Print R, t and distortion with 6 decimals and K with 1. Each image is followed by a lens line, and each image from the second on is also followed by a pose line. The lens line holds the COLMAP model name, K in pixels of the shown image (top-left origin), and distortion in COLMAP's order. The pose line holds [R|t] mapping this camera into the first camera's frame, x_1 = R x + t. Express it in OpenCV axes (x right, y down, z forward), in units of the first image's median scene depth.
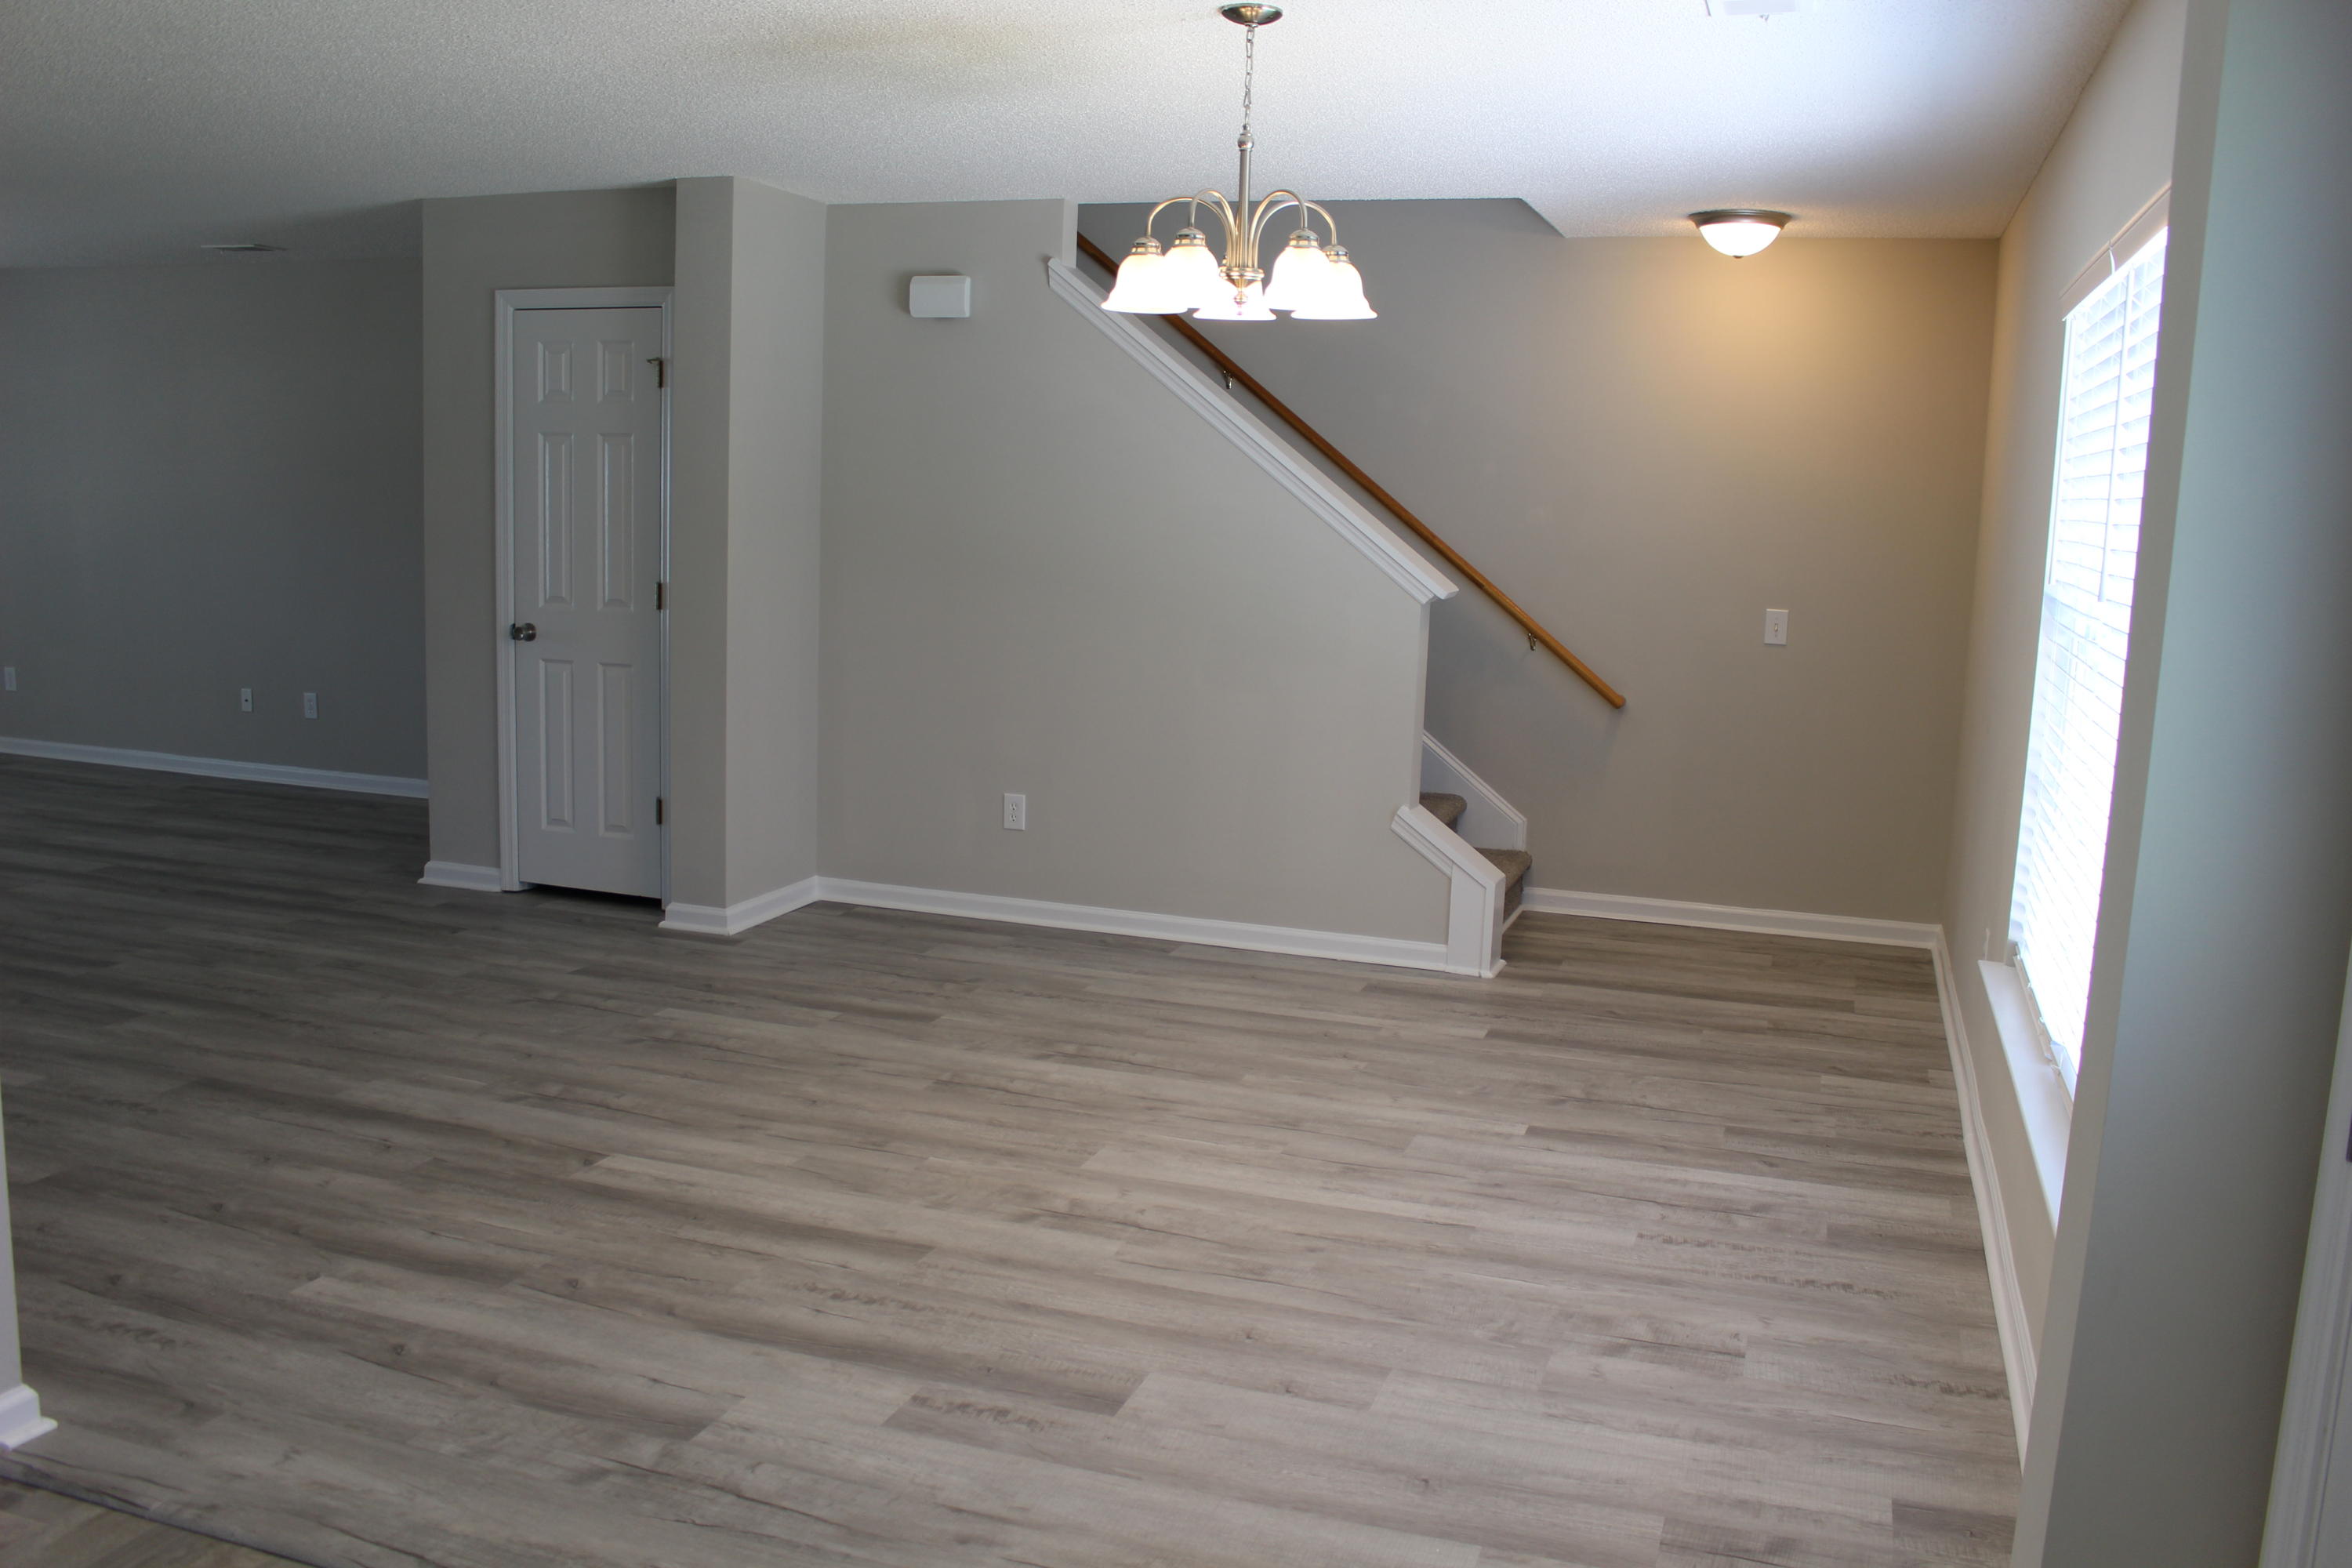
lens RADIAL K [[1992.3, 0, 1171.3], [0, 1992.3, 771.9], [0, 0, 1]] dist [-0.135693, 0.101698]
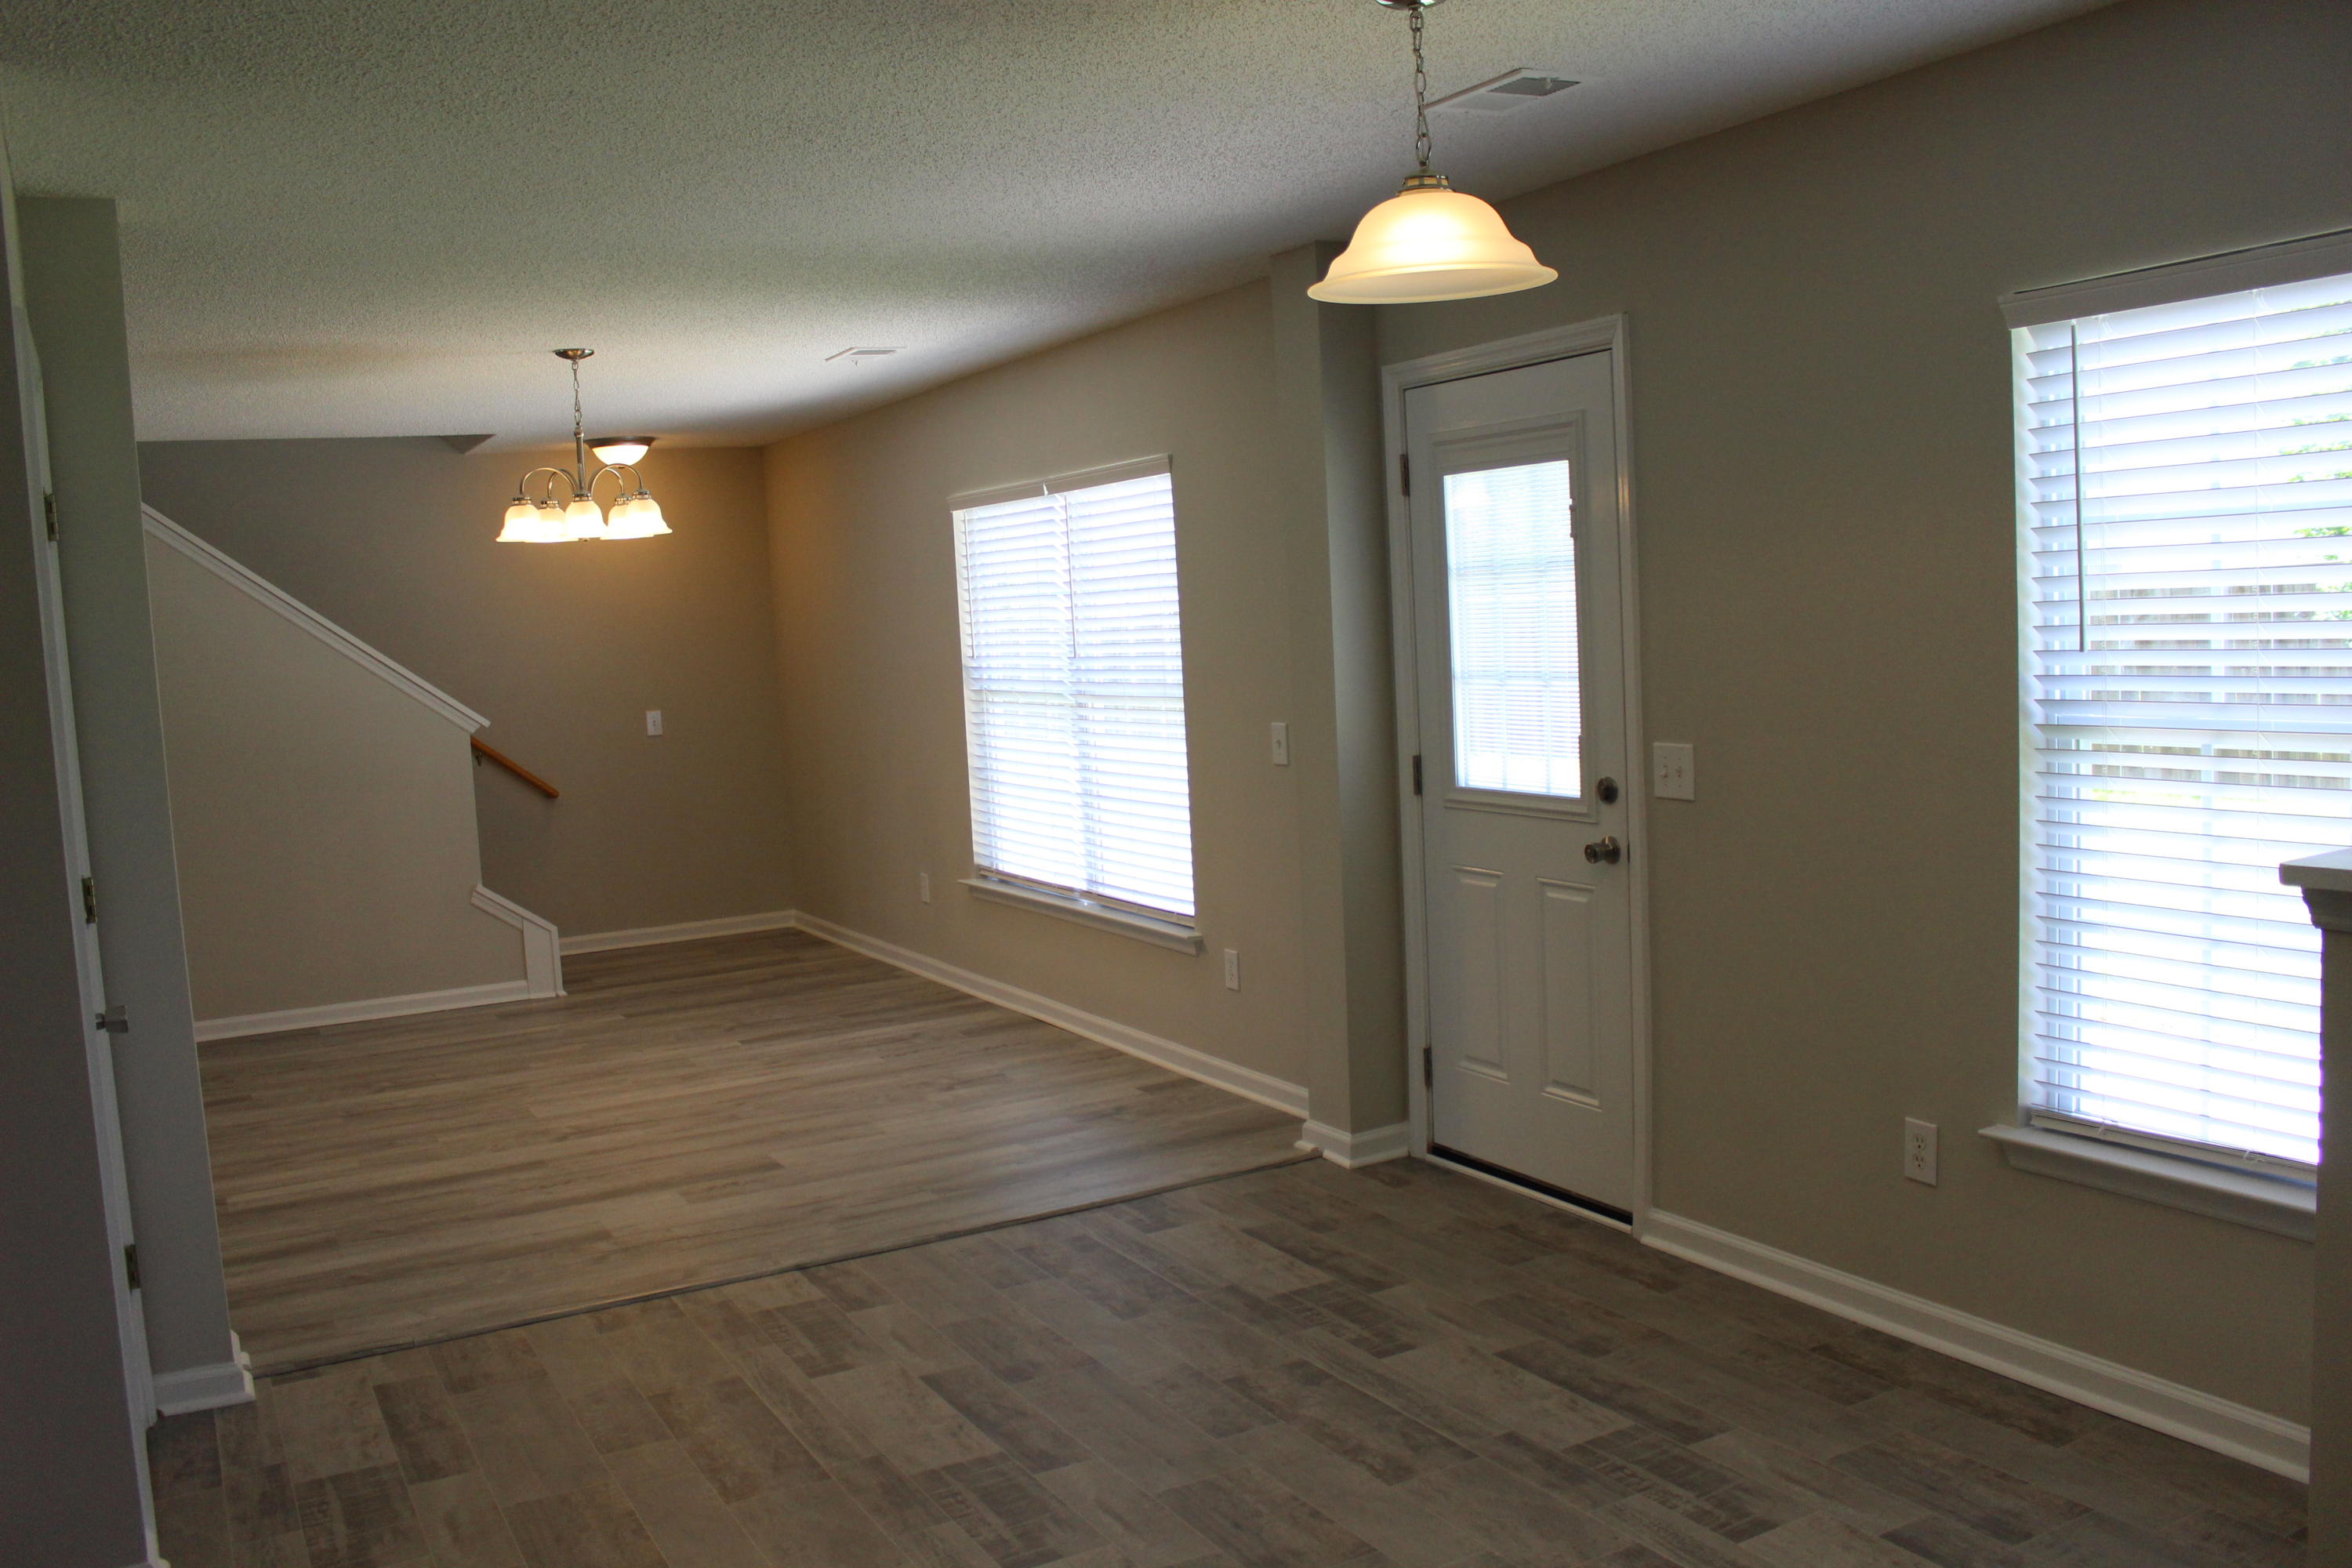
lens RADIAL K [[1992.3, 0, 1185.5], [0, 1992.3, 766.9], [0, 0, 1]] dist [-0.135693, 0.101698]
pose [[0.665784, -0.133149, 0.734168, -0.899405], [0.182678, 0.983092, 0.012632, 0.016692], [-0.723437, 0.125706, 0.678850, -0.430309]]
